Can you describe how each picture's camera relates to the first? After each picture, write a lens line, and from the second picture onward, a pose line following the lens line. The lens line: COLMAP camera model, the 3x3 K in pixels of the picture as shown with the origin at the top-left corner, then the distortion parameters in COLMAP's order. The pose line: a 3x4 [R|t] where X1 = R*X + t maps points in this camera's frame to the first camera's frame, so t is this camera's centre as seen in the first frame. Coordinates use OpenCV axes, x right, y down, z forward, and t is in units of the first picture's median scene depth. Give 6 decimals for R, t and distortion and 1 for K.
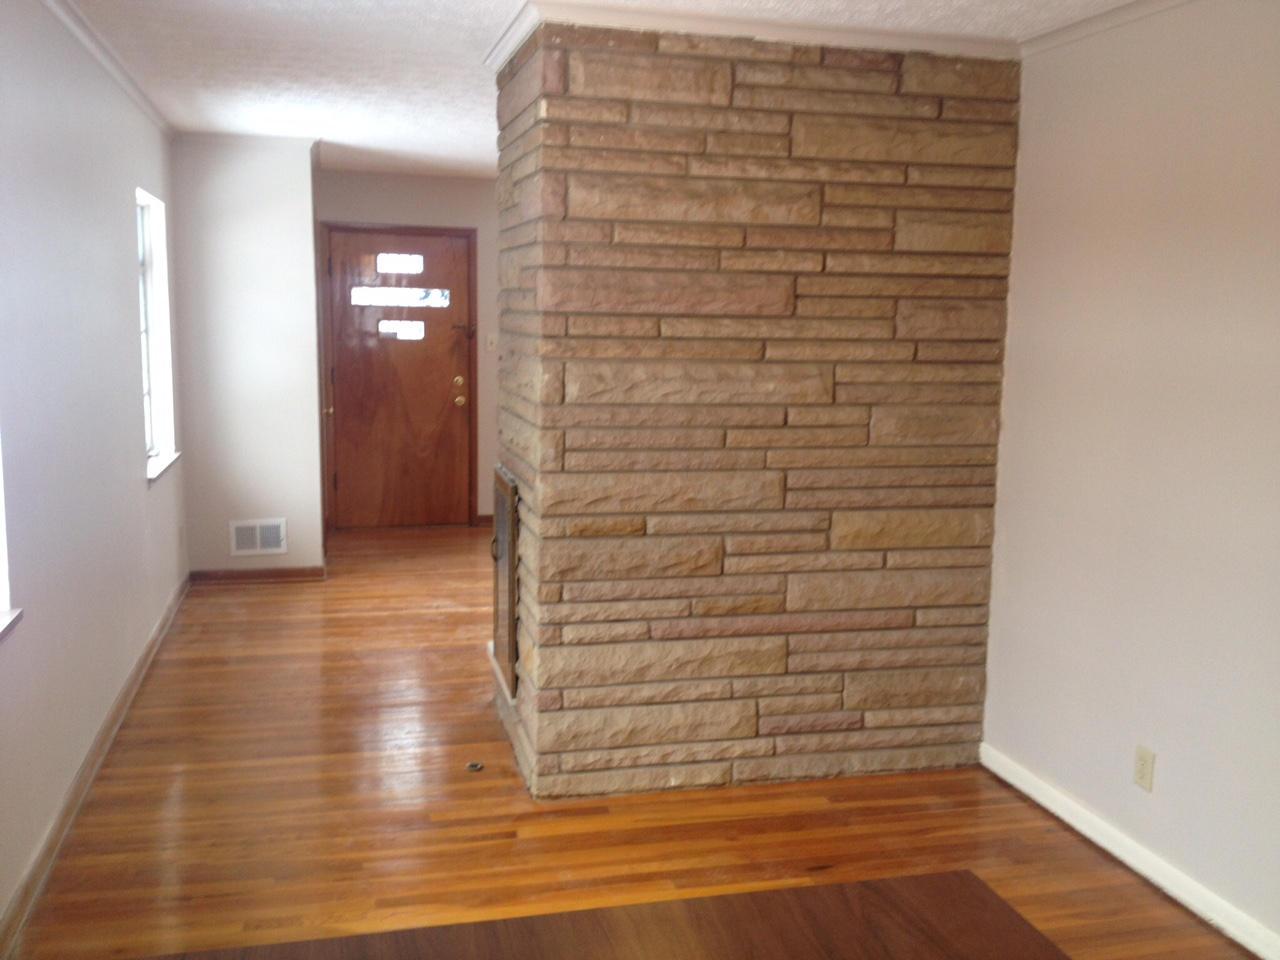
lens RADIAL K [[1214.1, 0, 672.8], [0, 1214.1, 466.4], [0, 0, 1]] dist [0.064155, 0.000000]
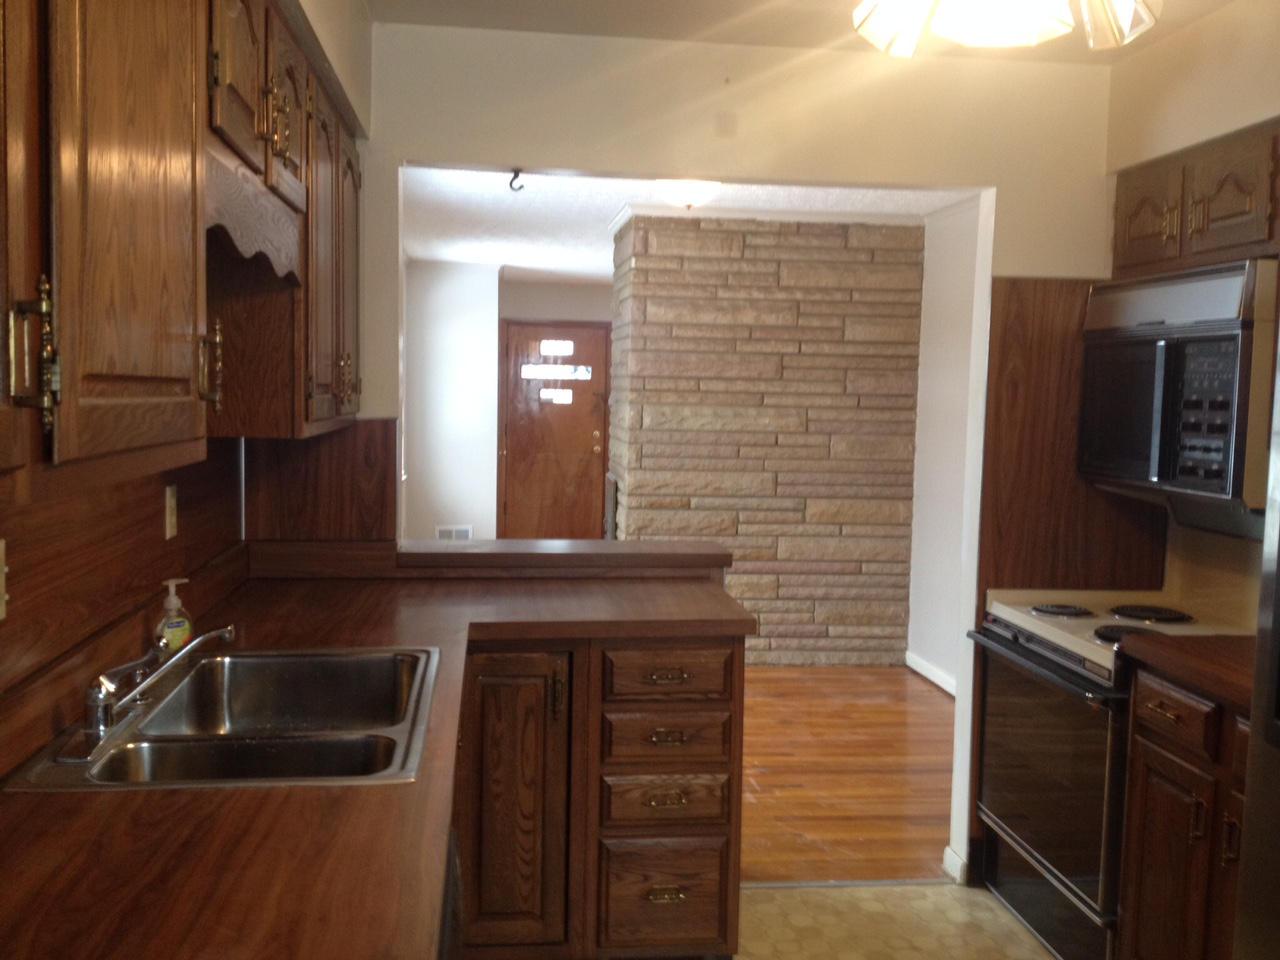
lens RADIAL K [[1214.1, 0, 648.9], [0, 1214.1, 443.6], [0, 0, 1]] dist [0.064155, 0.000000]
pose [[0.989170, 0.010627, -0.146388, 0.161824], [-0.023003, 0.996275, -0.083109, 0.105090], [0.144959, 0.085577, 0.985730, -0.649459]]
